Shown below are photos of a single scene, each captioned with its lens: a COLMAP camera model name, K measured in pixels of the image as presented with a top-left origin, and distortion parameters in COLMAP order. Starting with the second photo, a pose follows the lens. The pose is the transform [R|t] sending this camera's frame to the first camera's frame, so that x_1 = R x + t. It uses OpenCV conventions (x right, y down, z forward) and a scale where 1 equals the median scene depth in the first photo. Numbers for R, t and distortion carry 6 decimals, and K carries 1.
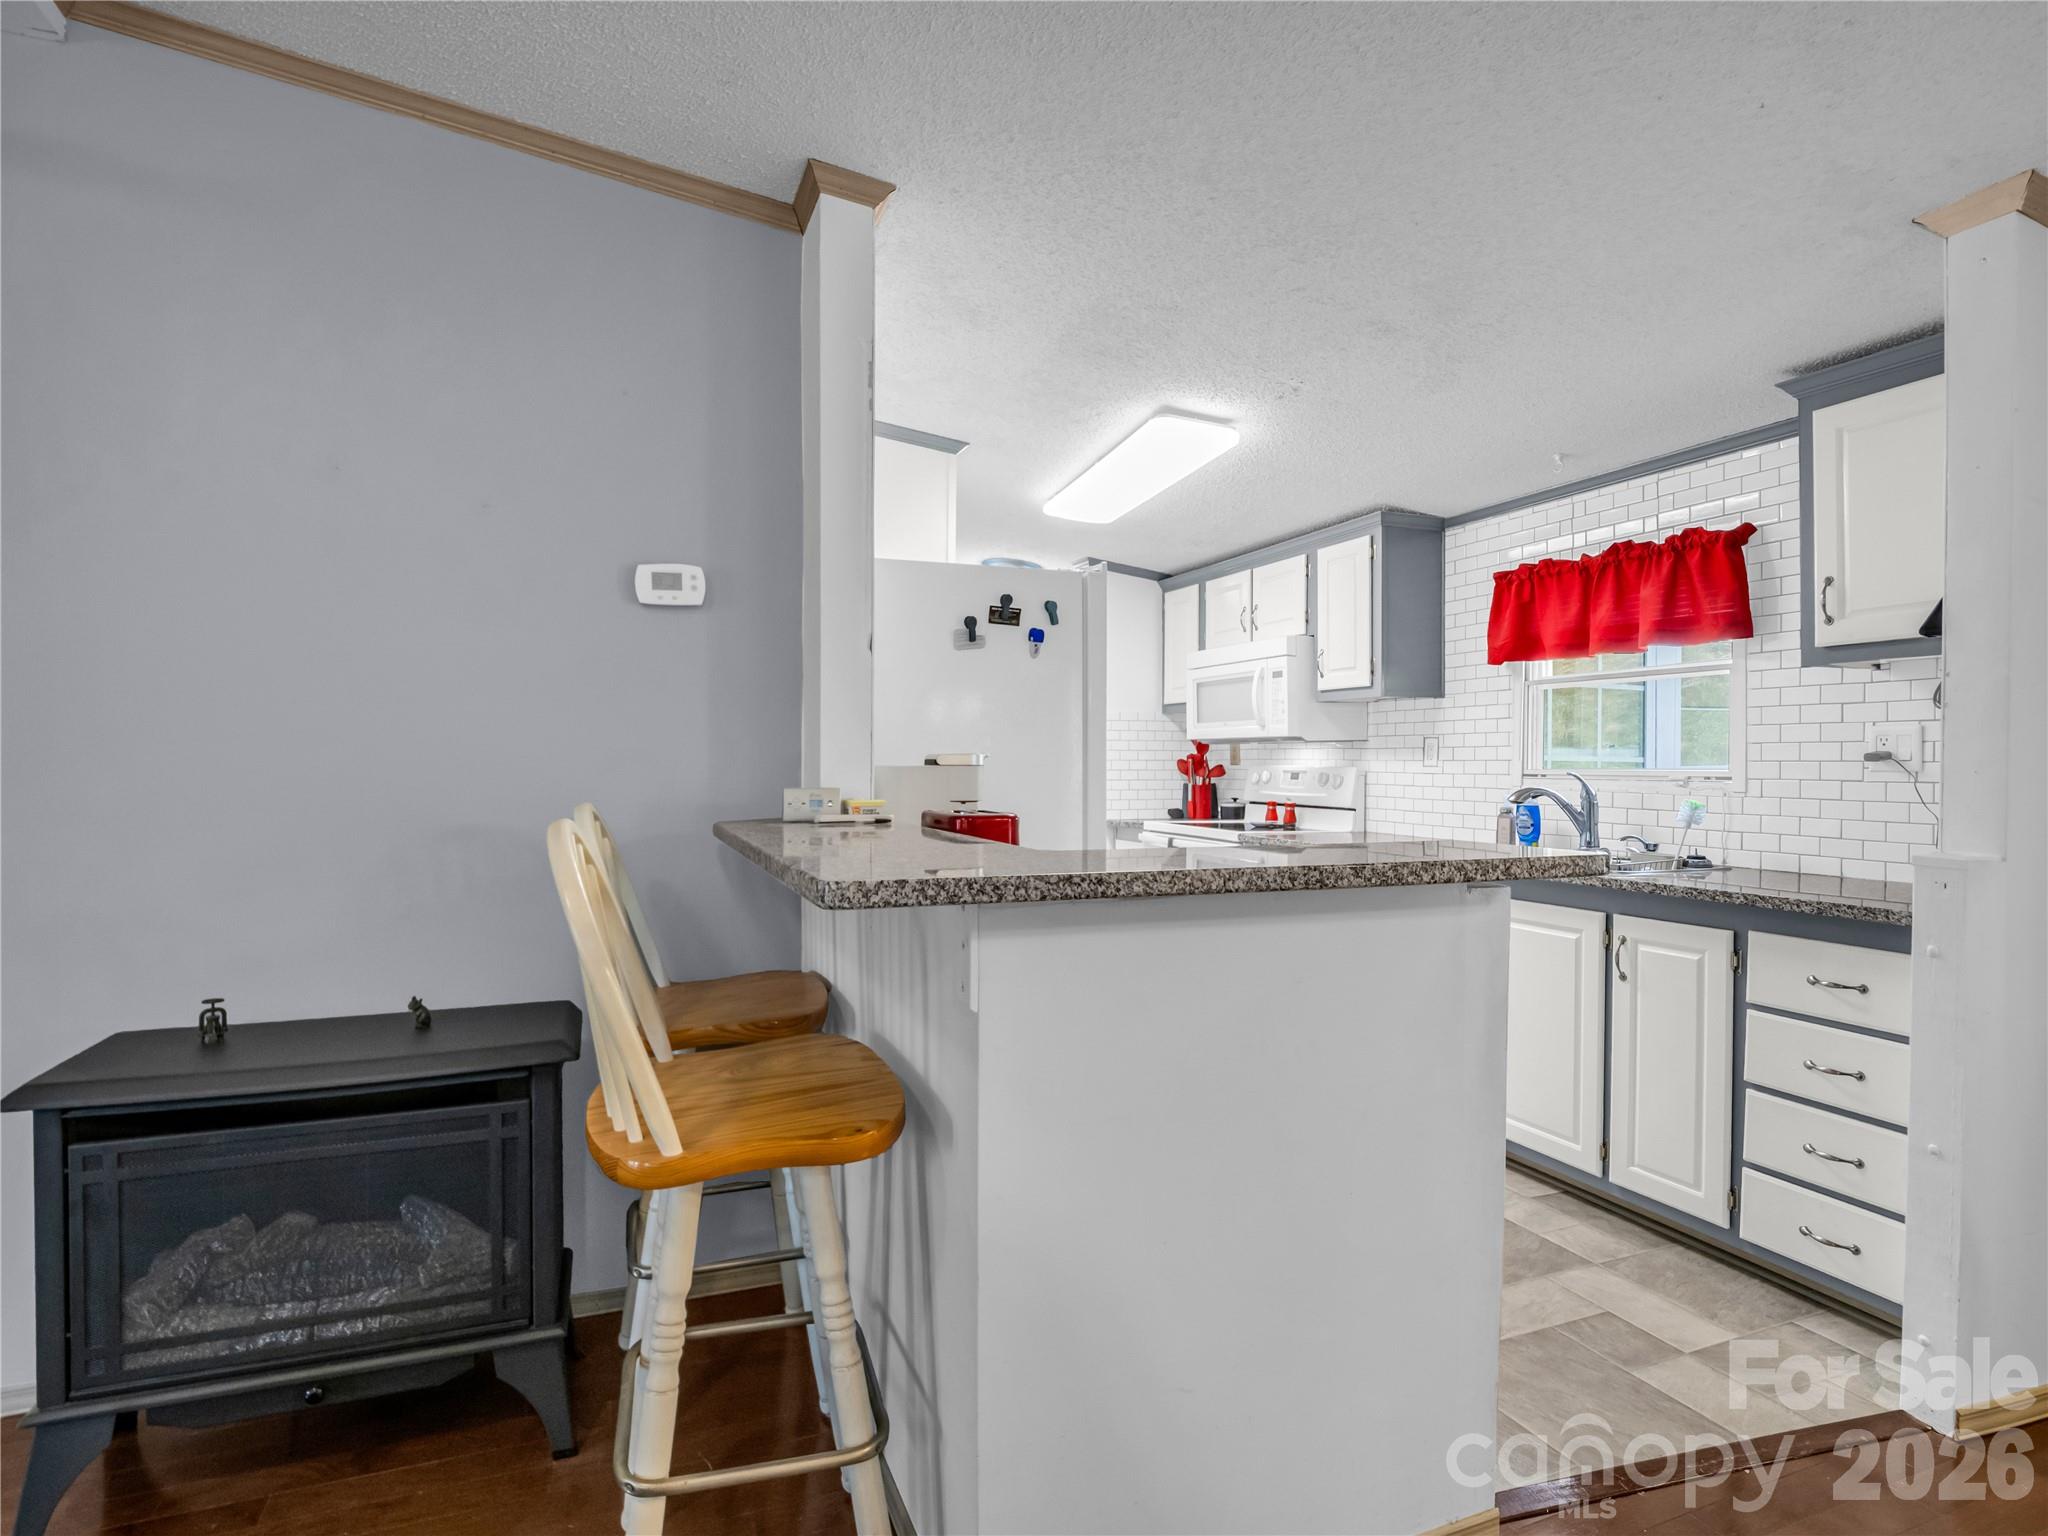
lens RADIAL K [[1004.2, 0, 1024.0], [0, 1004.2, 768.0], [0, 0, 1]] dist [-0.003350, -0.000875]
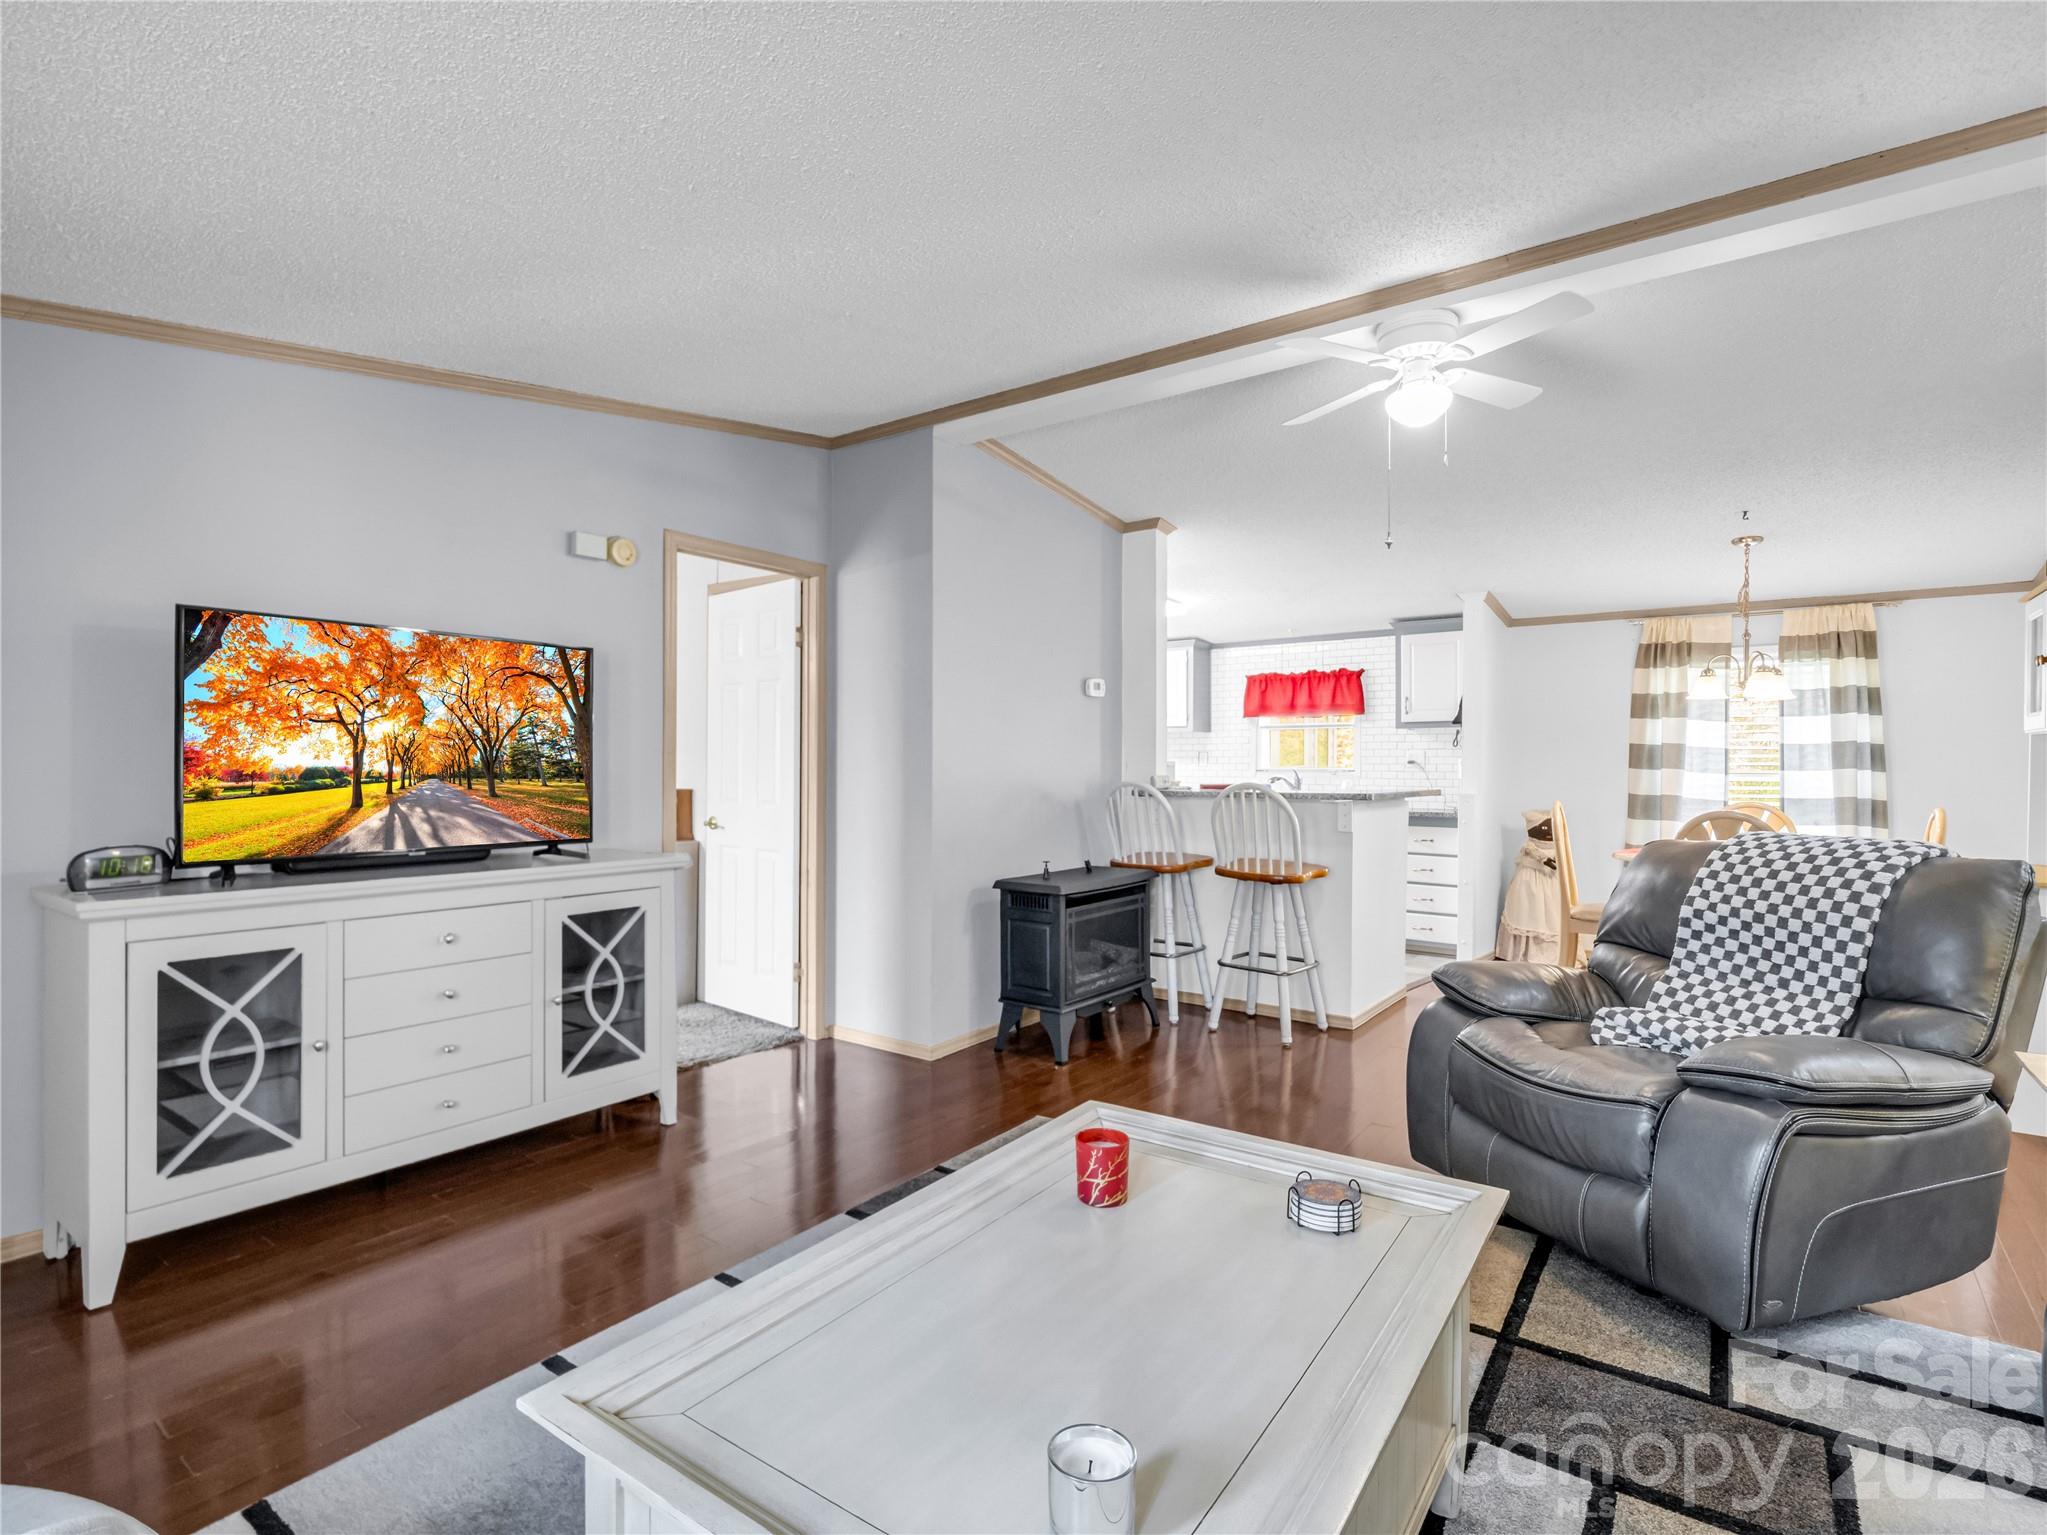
lens RADIAL K [[992.0, 0, 1023.5], [0, 992.0, 767.5], [0, 0, 1]] dist [0.000333, -0.000008]
pose [[0.846370, -0.004582, 0.532576, -1.256281], [0.006706, 0.999975, -0.002054, 0.001126], [-0.532554, 0.005310, 0.846380, -0.606224]]
